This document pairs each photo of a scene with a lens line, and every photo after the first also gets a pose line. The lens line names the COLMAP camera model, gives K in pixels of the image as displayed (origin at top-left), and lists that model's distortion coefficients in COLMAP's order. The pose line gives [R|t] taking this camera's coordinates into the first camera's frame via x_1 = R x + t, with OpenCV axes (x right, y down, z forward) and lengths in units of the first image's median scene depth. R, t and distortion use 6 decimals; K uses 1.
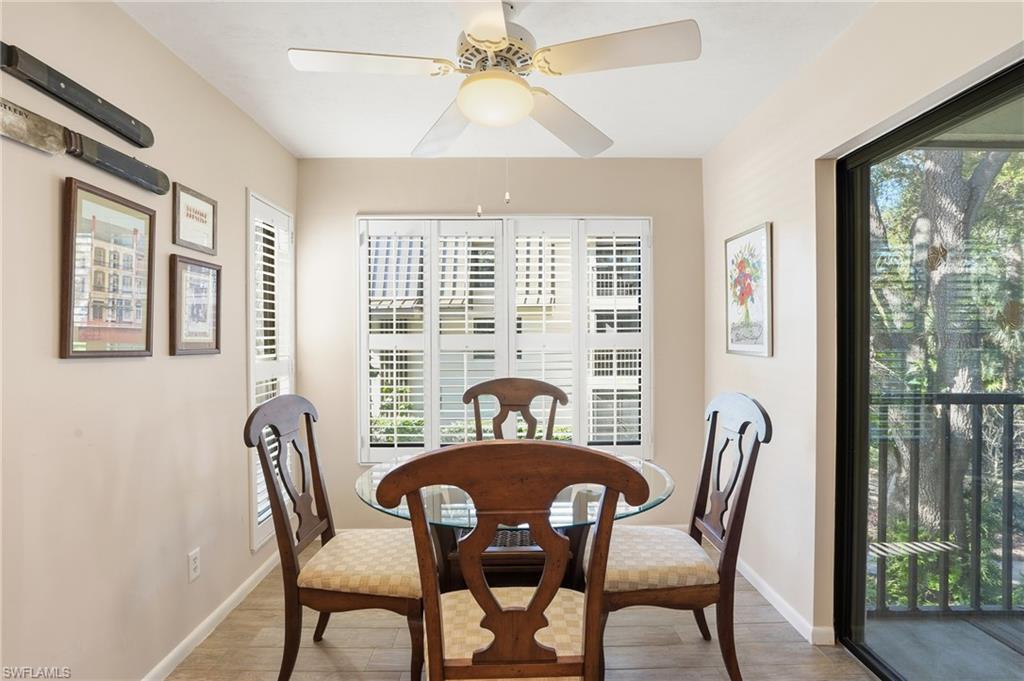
lens RADIAL K [[530.0, 0, 517.0], [0, 530.0, 343.4], [0, 0, 1]] dist [-0.081908, 0.049771]
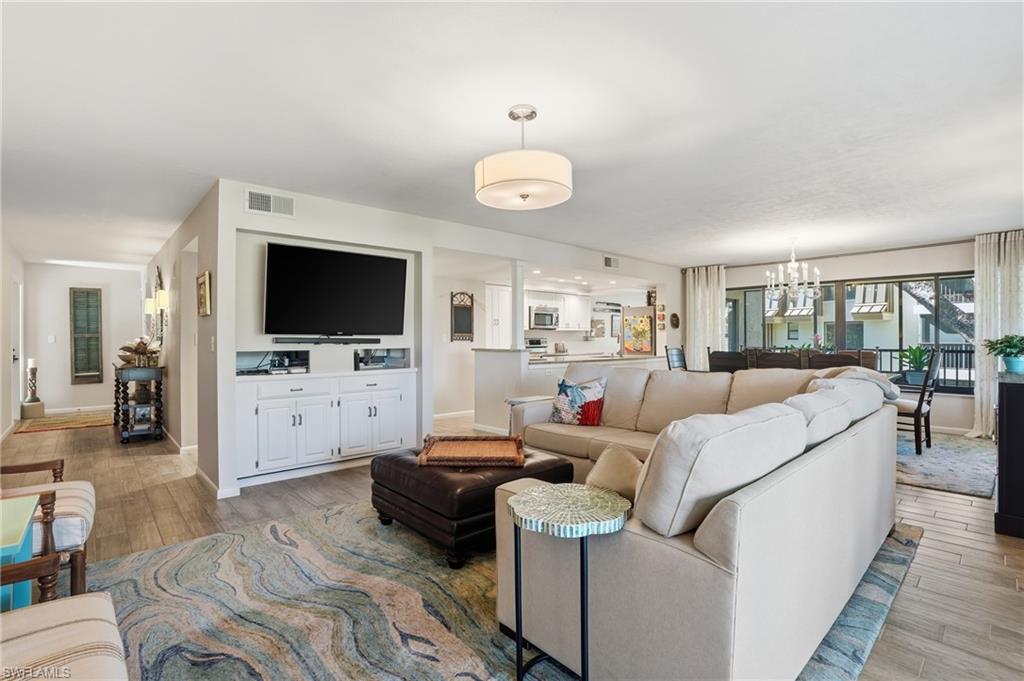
lens RADIAL K [[476.0, 0, 512.0], [0, 476.0, 340.5], [0, 0, 1]] dist [-0.072751, 0.024639]
pose [[0.671499, 0.006921, -0.740973, 2.784379], [-0.005012, 0.999976, 0.004797, 0.042900], [0.740989, 0.000492, 0.671517, -4.008771]]
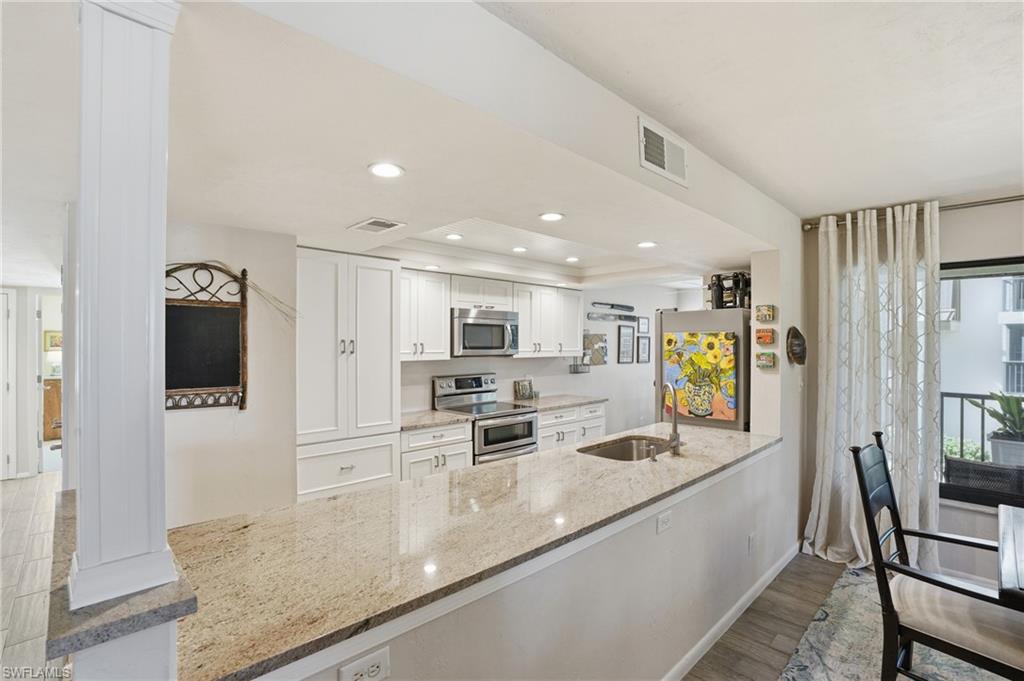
lens RADIAL K [[479.6, 0, 511.3], [0, 479.6, 343.5], [0, 0, 1]] dist [-0.071472, 0.027361]
pose [[0.690608, 0.006771, -0.723198, 1.215160], [-0.009786, 0.999952, 0.000017, -0.111280], [0.723163, 0.007066, 0.690641, -2.078477]]
